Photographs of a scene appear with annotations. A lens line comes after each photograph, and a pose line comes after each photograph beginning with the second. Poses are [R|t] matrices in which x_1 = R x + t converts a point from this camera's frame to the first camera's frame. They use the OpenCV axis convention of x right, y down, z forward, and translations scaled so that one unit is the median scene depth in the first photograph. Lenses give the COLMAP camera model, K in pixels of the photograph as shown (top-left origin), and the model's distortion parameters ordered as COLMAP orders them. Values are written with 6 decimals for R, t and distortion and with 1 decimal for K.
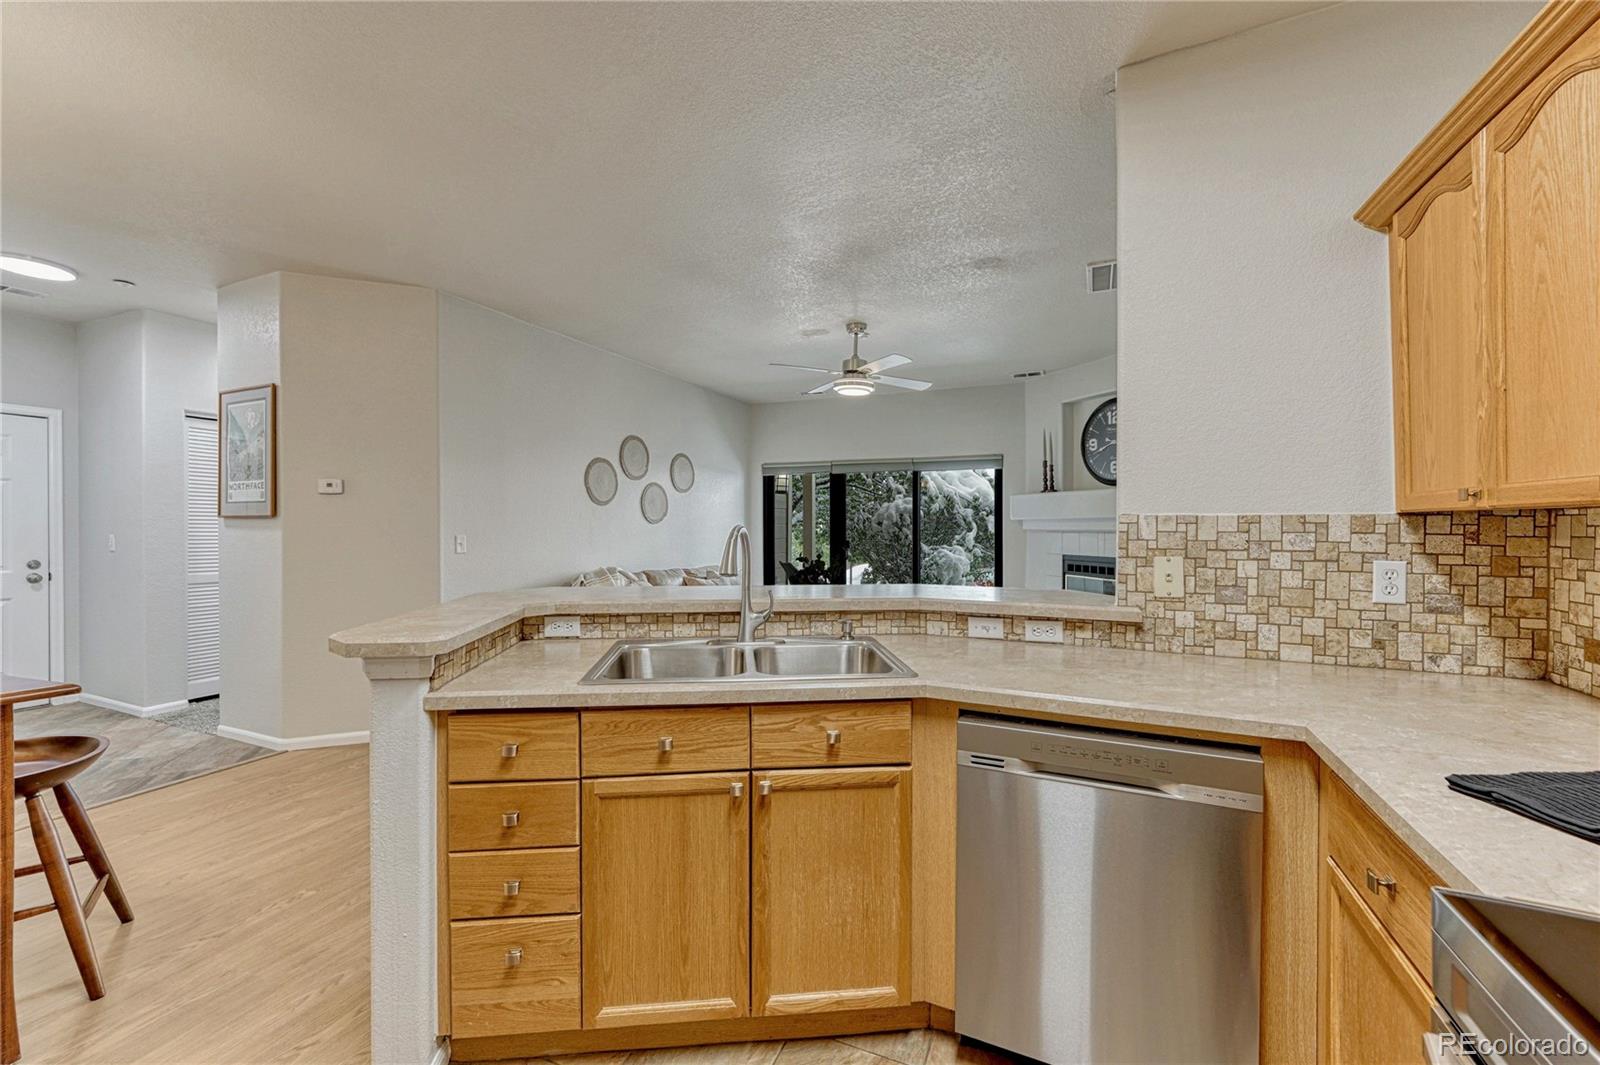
lens RADIAL K [[640.8, 0, 792.6], [0, 640.8, 523.2], [0, 0, 1]] dist [0.012240, 0.002208]
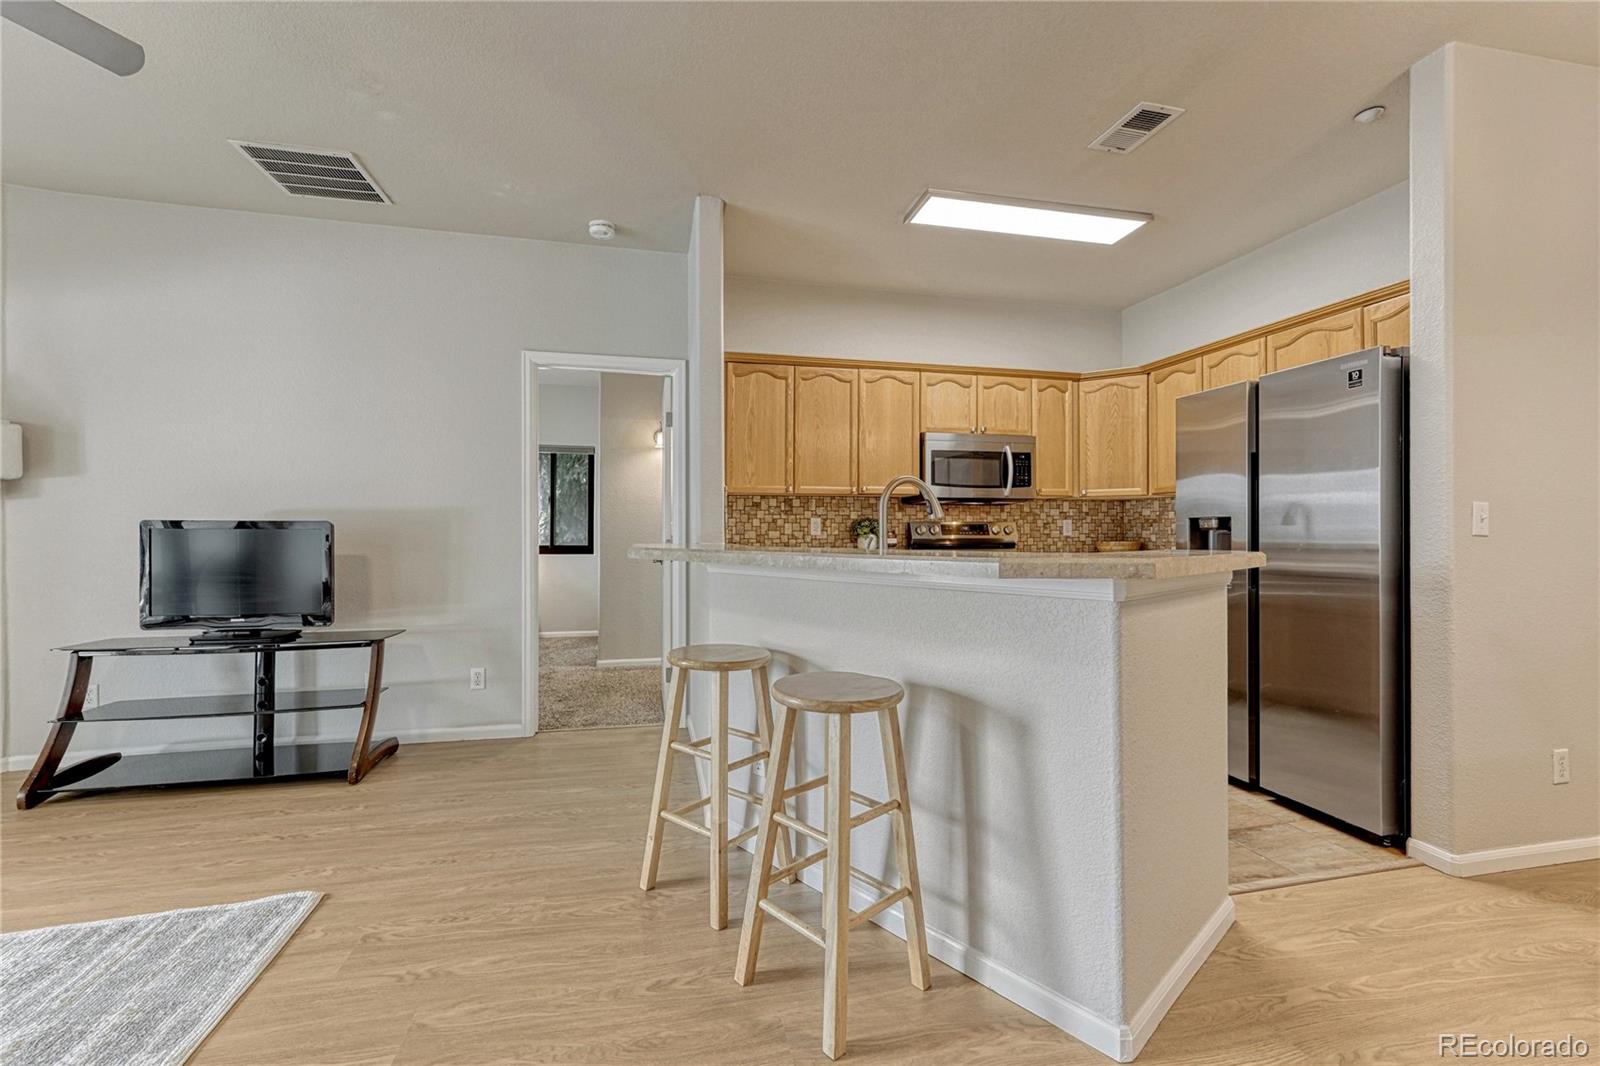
lens RADIAL K [[652.5, 0, 792.7], [0, 652.5, 533.2], [0, 0, 1]] dist [-0.004897, 0.001729]
pose [[-0.604865, 0.000011, 0.796328, -0.313922], [-0.001483, 0.999998, -0.001141, 0.037929], [-0.796327, -0.001871, -0.604863, 0.668130]]
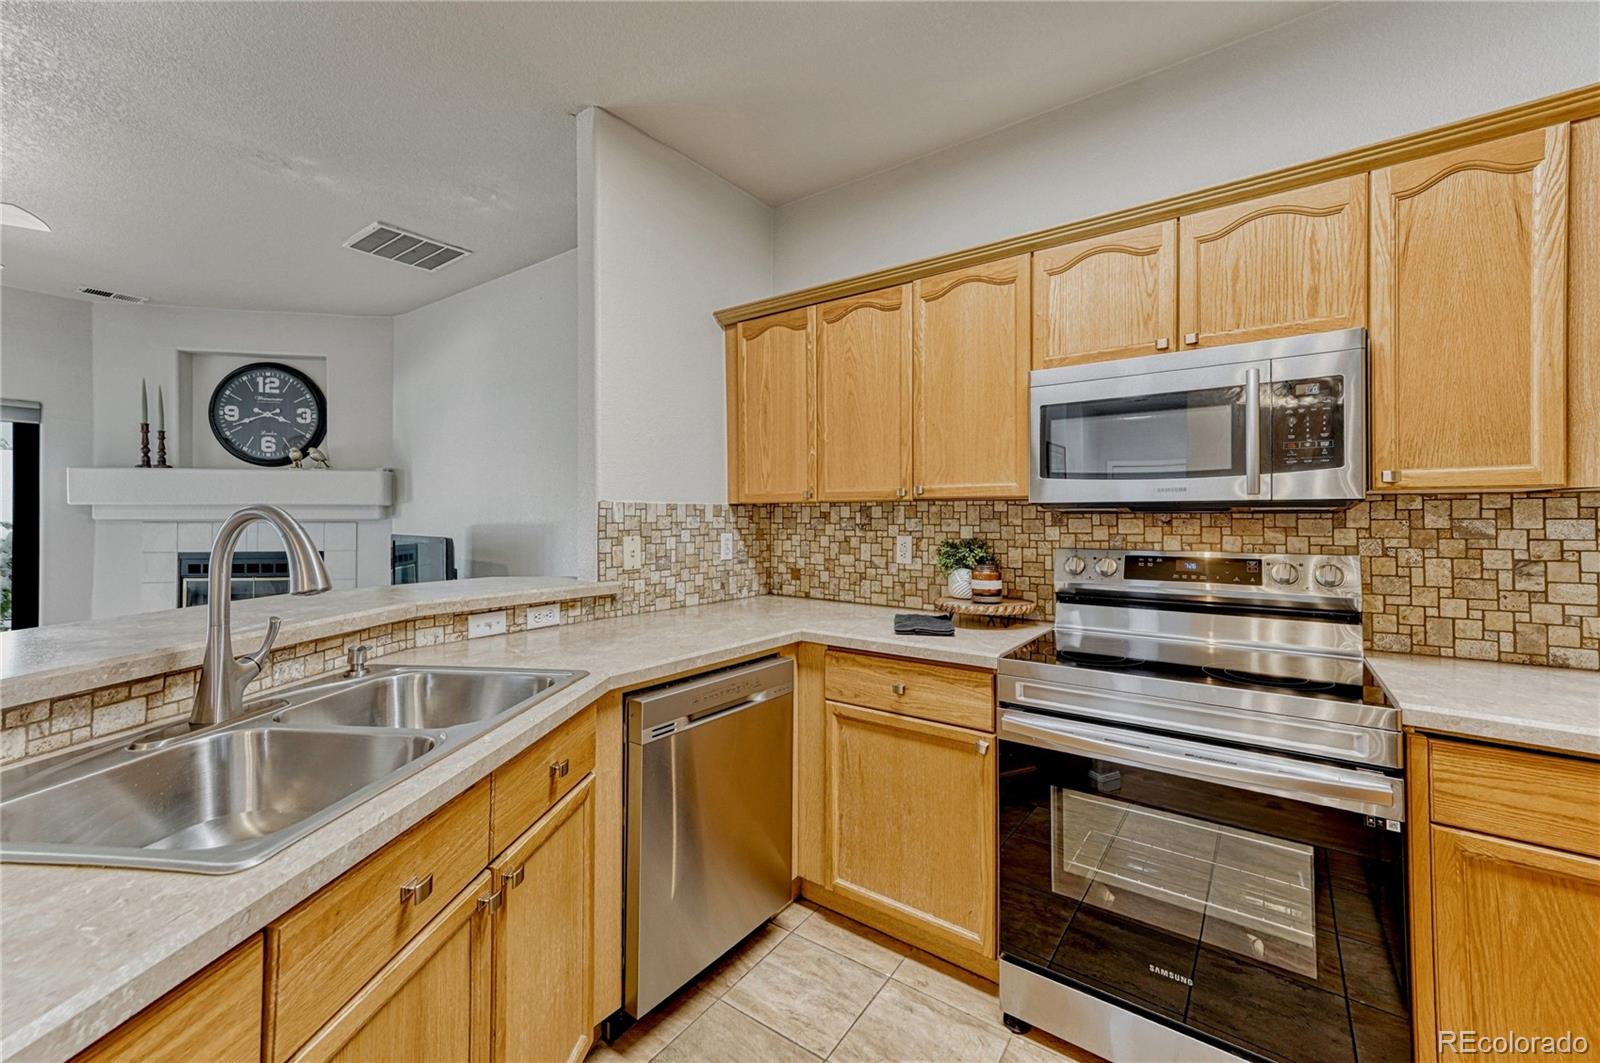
lens RADIAL K [[640.8, 0, 790.2], [0, 640.8, 511.5], [0, 0, 1]] dist [0.012240, 0.002208]
pose [[0.199163, 0.009806, 0.979917, -0.196393], [-0.004201, 0.999949, -0.009153, 0.005469], [-0.979957, -0.002293, 0.199195, 0.167421]]
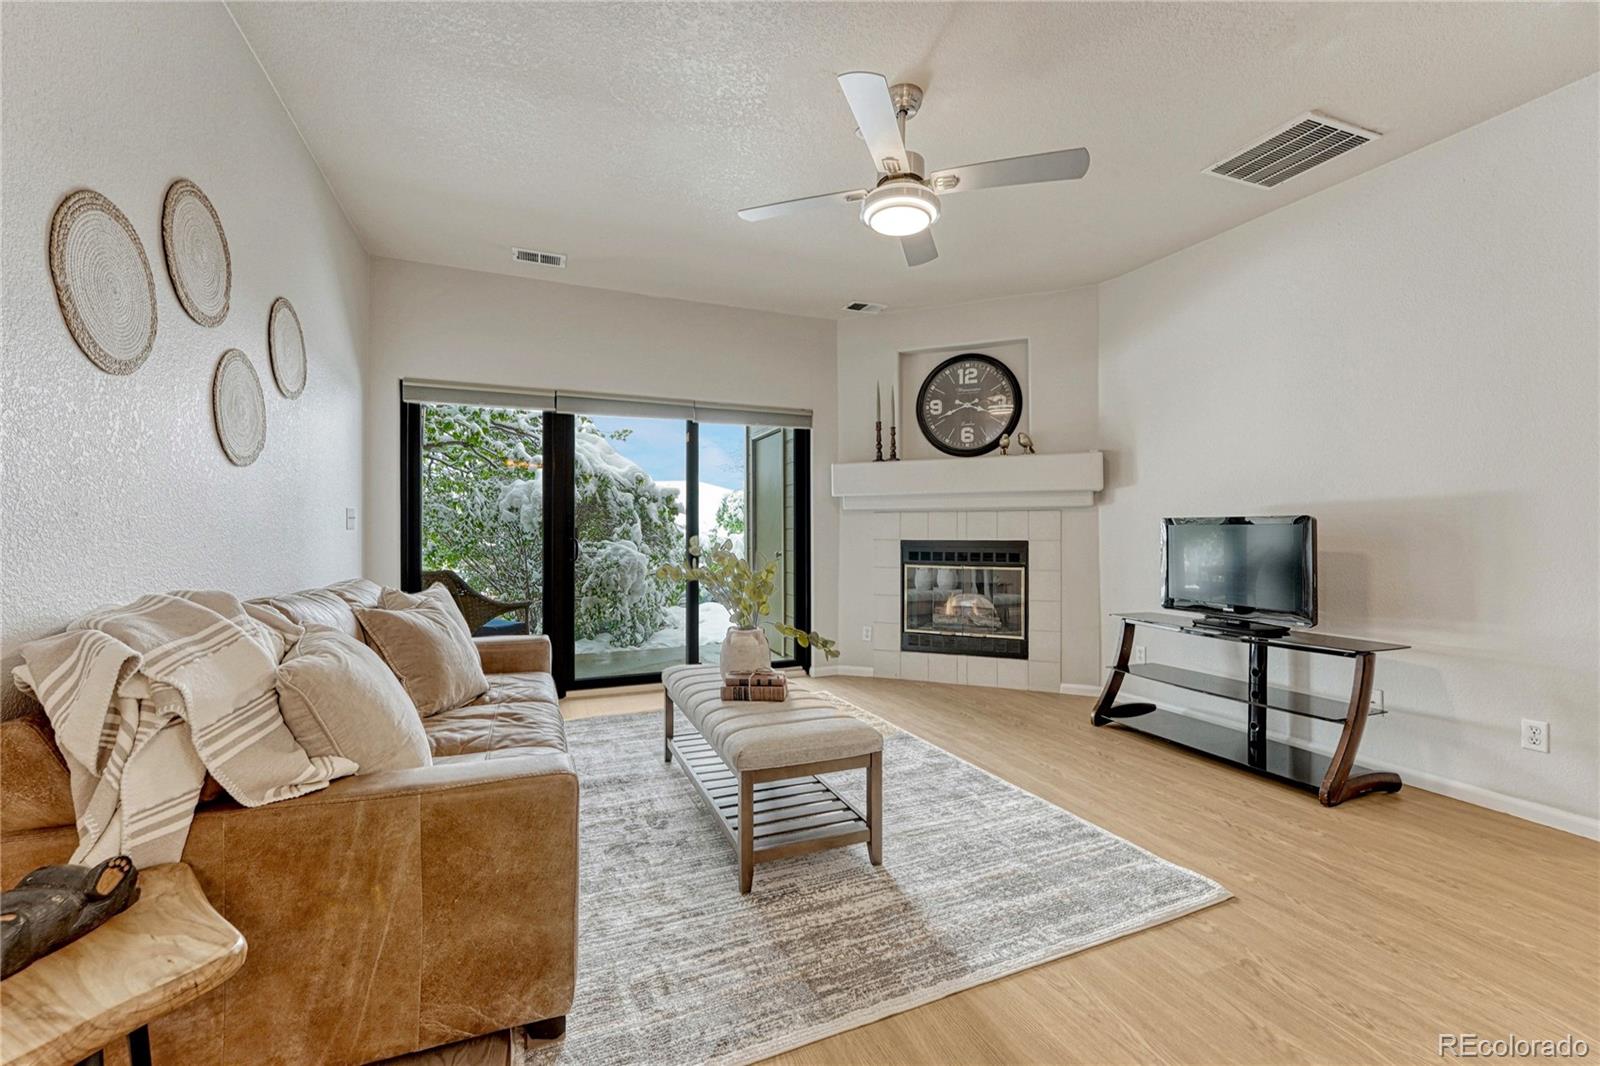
lens RADIAL K [[652.5, 0, 797.0], [0, 652.5, 527.0], [0, 0, 1]] dist [-0.004897, 0.001729]
pose [[0.687897, 0.002751, 0.725803, -0.290104], [-0.000439, 0.999994, -0.003374, 0.038889], [-0.725808, 0.002002, 0.687894, 0.586820]]
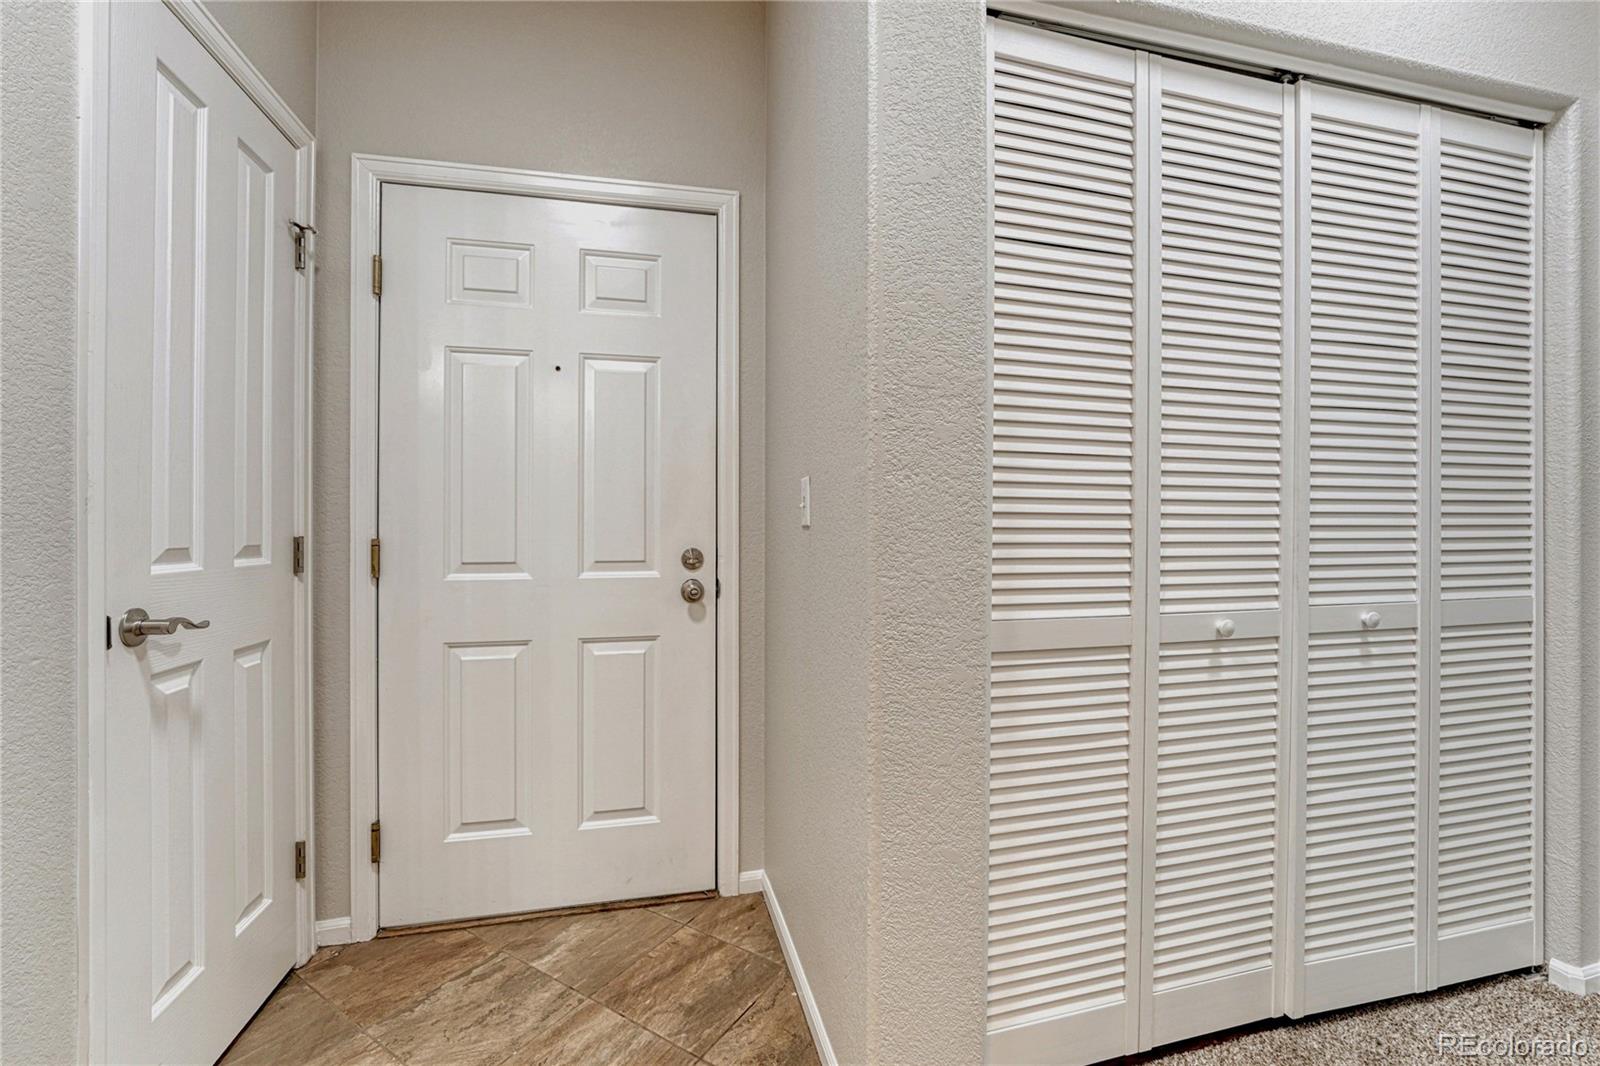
lens RADIAL K [[652.5, 0, 801.0], [0, 652.5, 526.4], [0, 0, 1]] dist [-0.004897, 0.001729]
pose [[0.630262, -0.004945, -0.776367, -0.652990], [0.001837, 0.999986, -0.004878, 0.036867], [0.776380, 0.001648, 0.630262, 0.652146]]
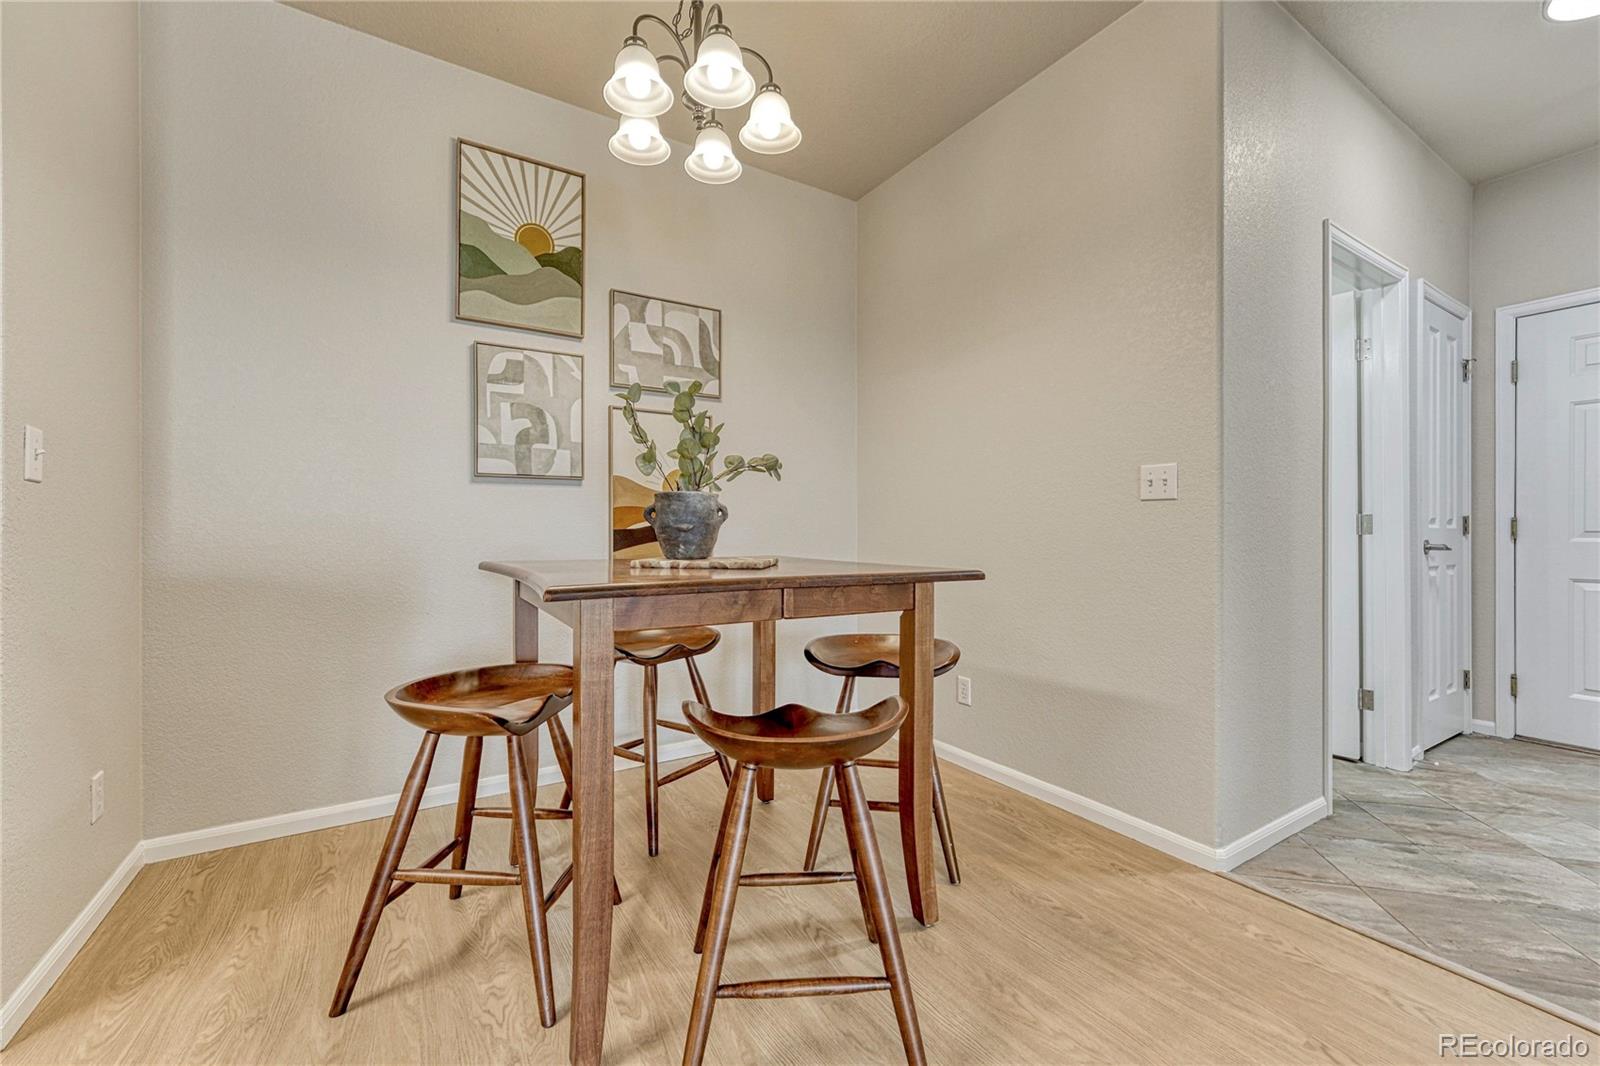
lens RADIAL K [[652.5, 0, 800.0], [0, 652.5, 526.1], [0, 0, 1]] dist [-0.004897, 0.001729]
pose [[-0.550318, -0.008713, -0.834910, -0.203944], [-0.004898, 0.999962, -0.007207, 0.056141], [0.834941, 0.000123, -0.550339, 0.481564]]
